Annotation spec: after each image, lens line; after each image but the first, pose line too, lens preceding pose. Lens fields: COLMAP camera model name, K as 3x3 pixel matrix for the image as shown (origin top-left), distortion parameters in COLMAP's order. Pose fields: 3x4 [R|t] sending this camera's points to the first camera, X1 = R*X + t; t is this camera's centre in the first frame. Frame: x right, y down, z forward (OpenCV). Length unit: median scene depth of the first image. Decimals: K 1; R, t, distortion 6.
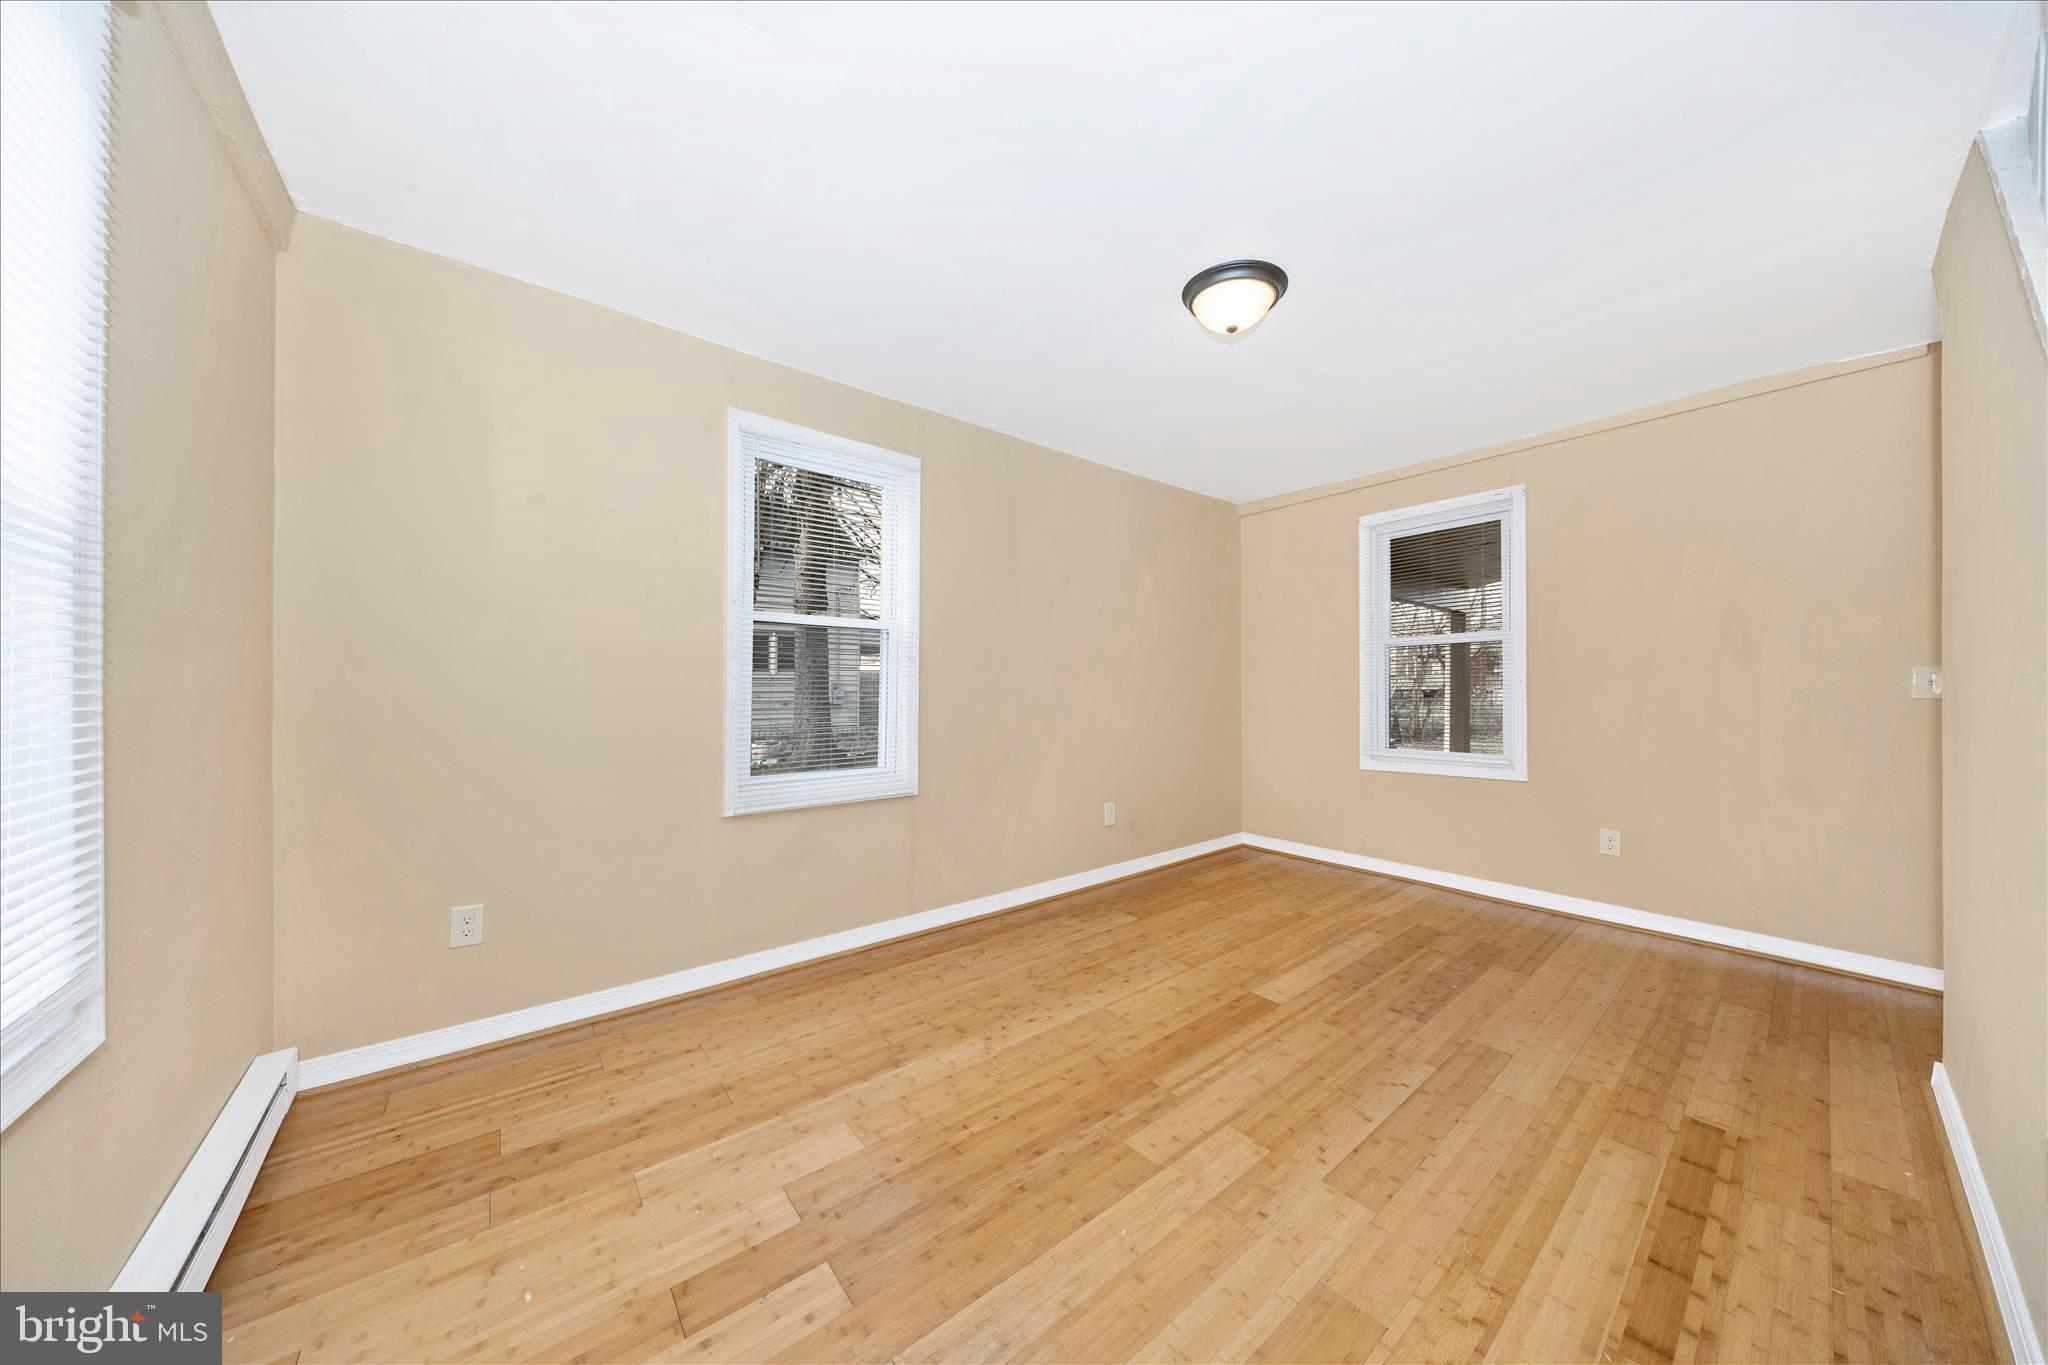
lens RADIAL K [[662.9, 0, 1024.0], [0, 662.9, 682.5], [0, 0, 1]] dist [-0.002981, -0.000165]
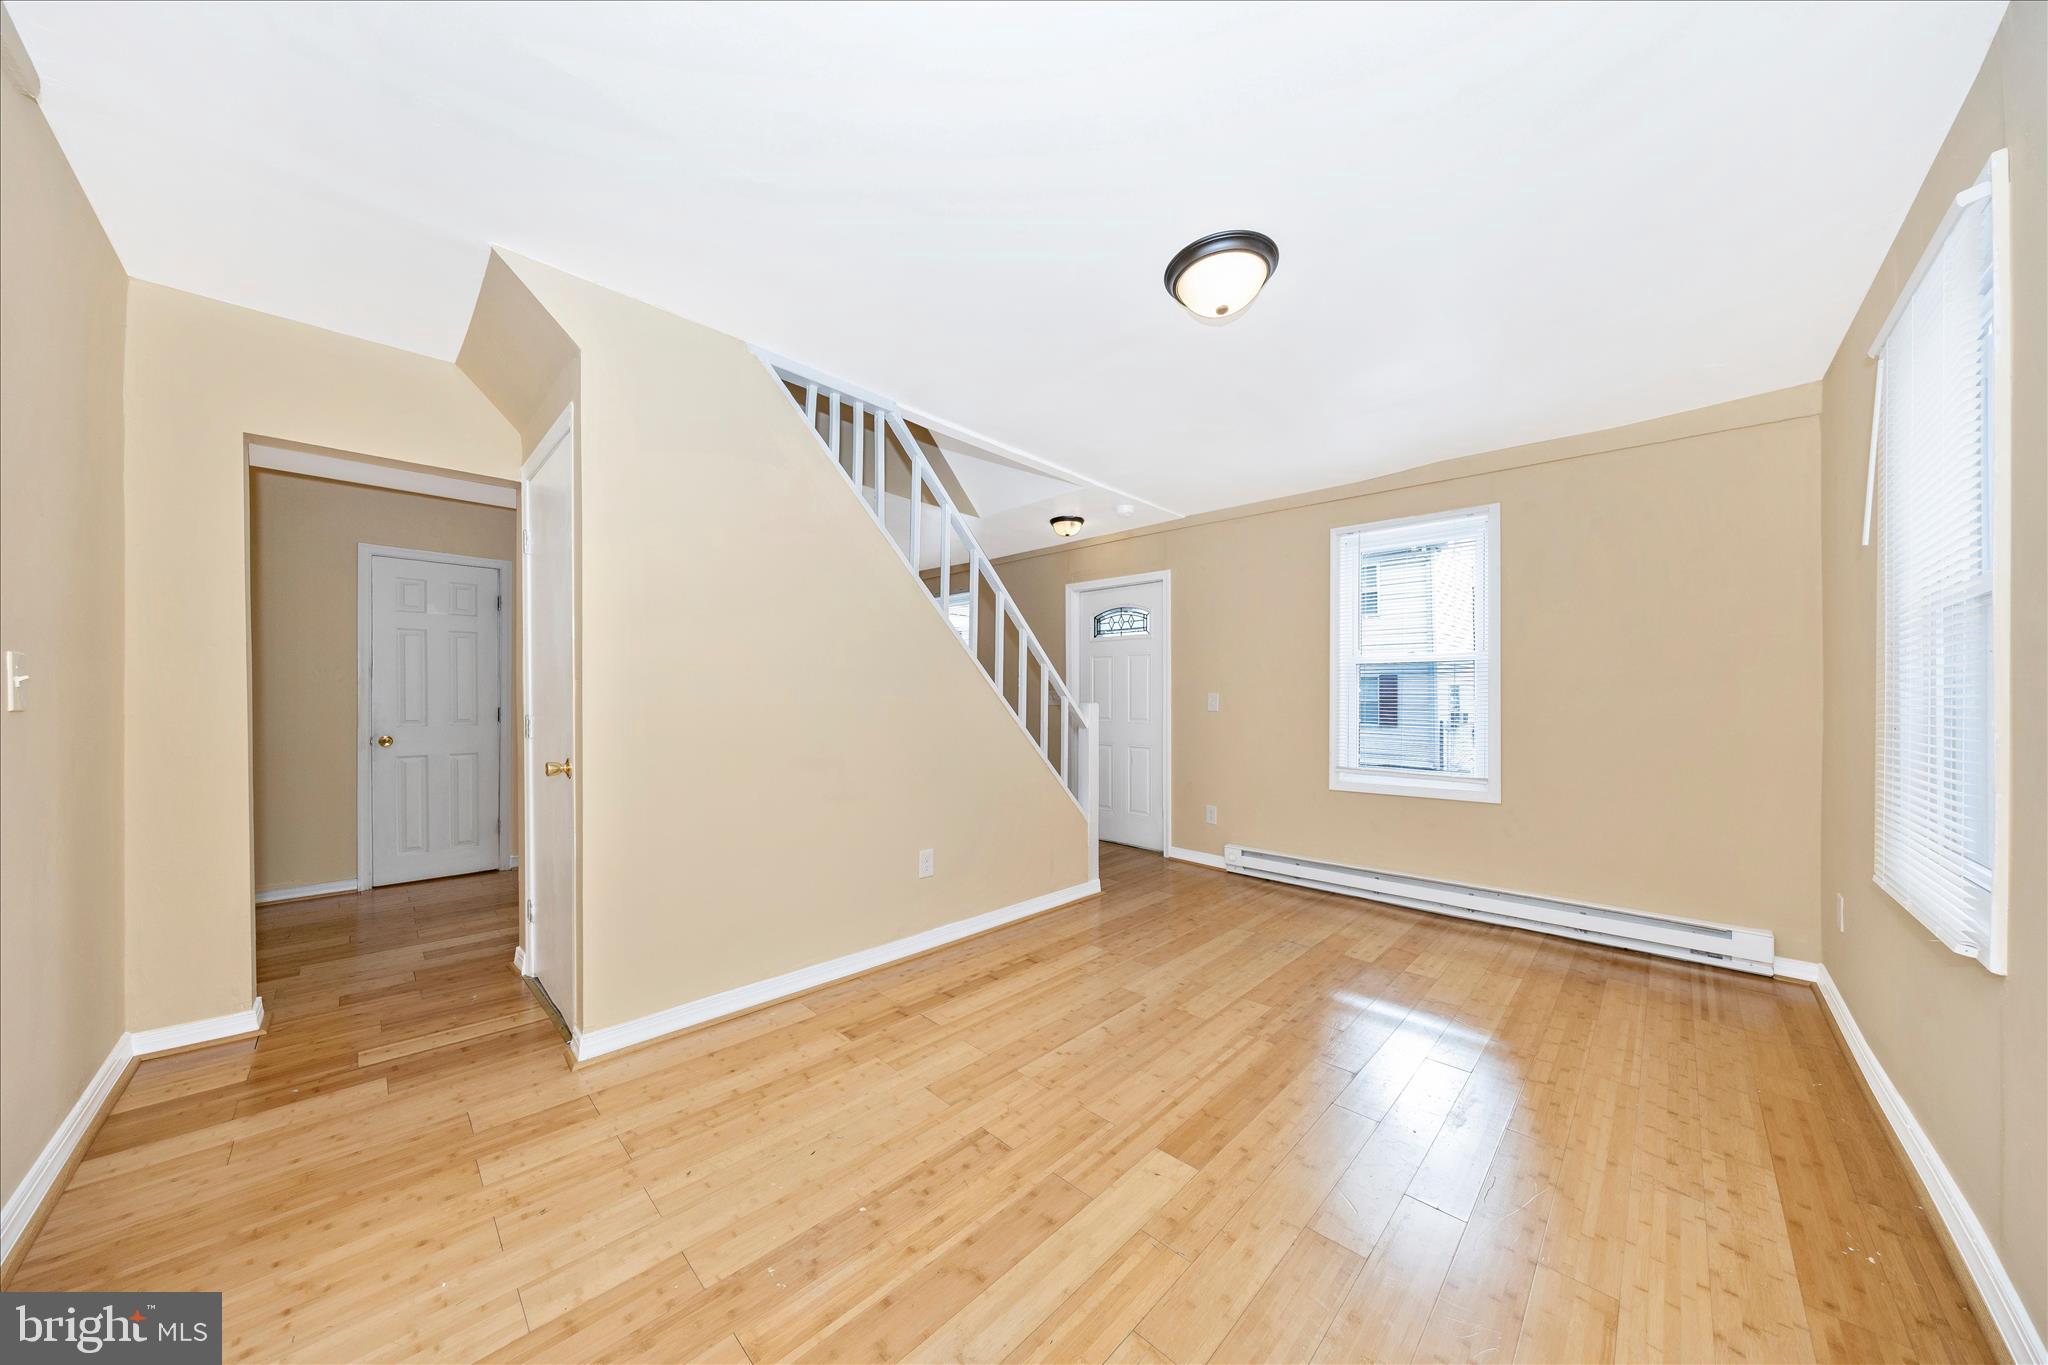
lens RADIAL K [[662.9, 0, 1024.0], [0, 662.9, 682.5], [0, 0, 1]] dist [-0.002981, -0.000165]
pose [[-0.993861, -0.015201, -0.109586, 0.646322], [-0.012431, 0.999587, -0.025915, 0.006369], [0.109935, -0.024393, -0.993639, 1.791495]]
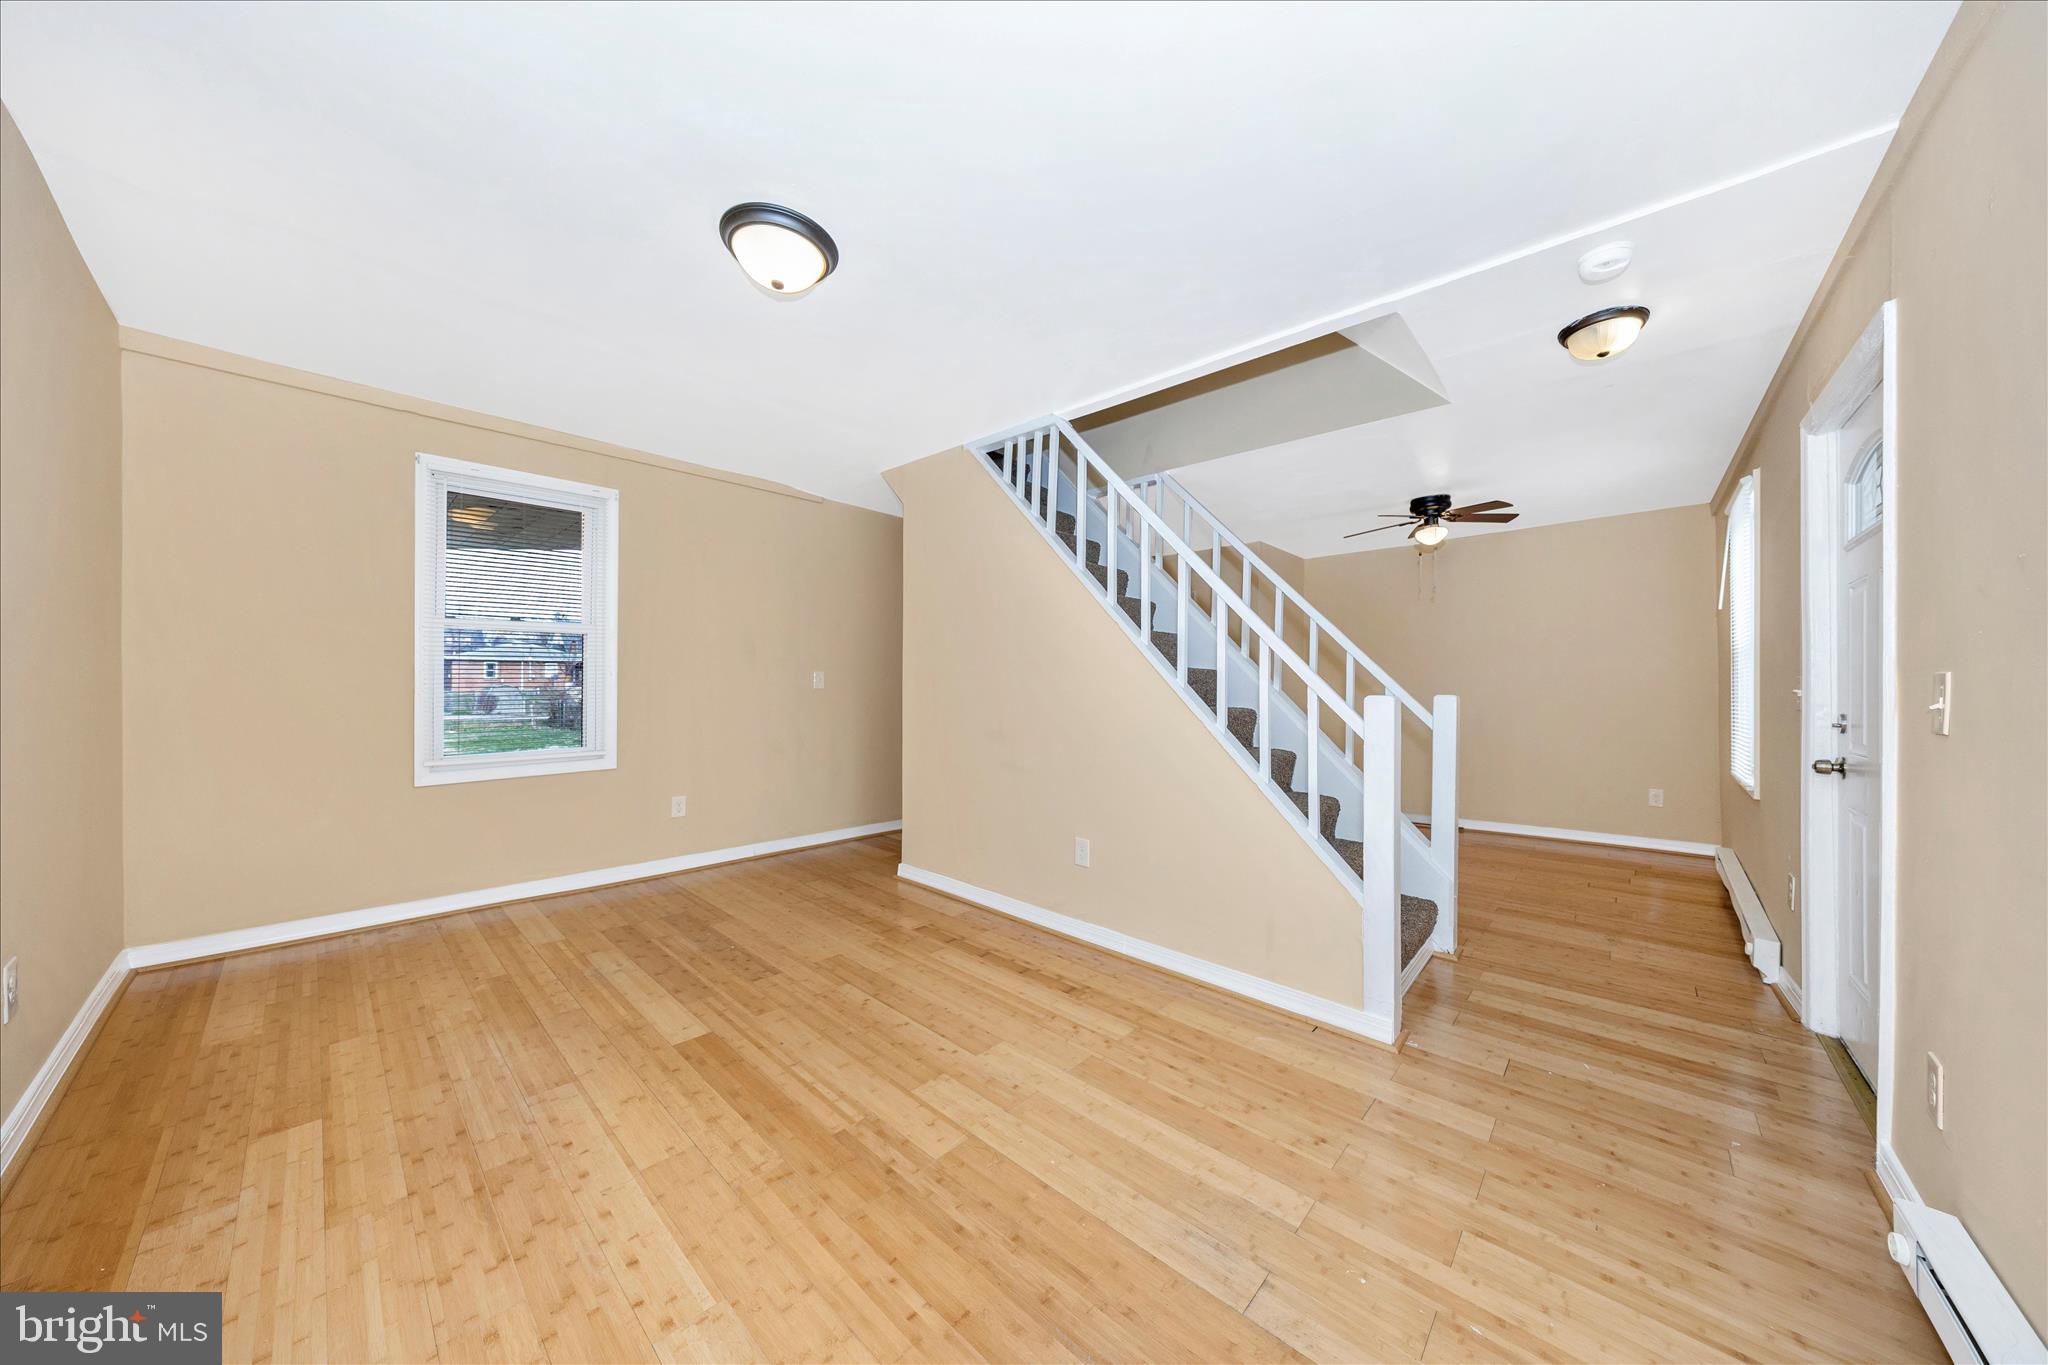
lens RADIAL K [[662.9, 0, 1024.0], [0, 662.9, 682.5], [0, 0, 1]] dist [-0.002981, -0.000165]
pose [[-0.140383, 0.001078, 0.990097, -0.598637], [-0.017774, 0.999836, -0.003608, 0.004327], [-0.989938, -0.018104, -0.140340, 0.749986]]
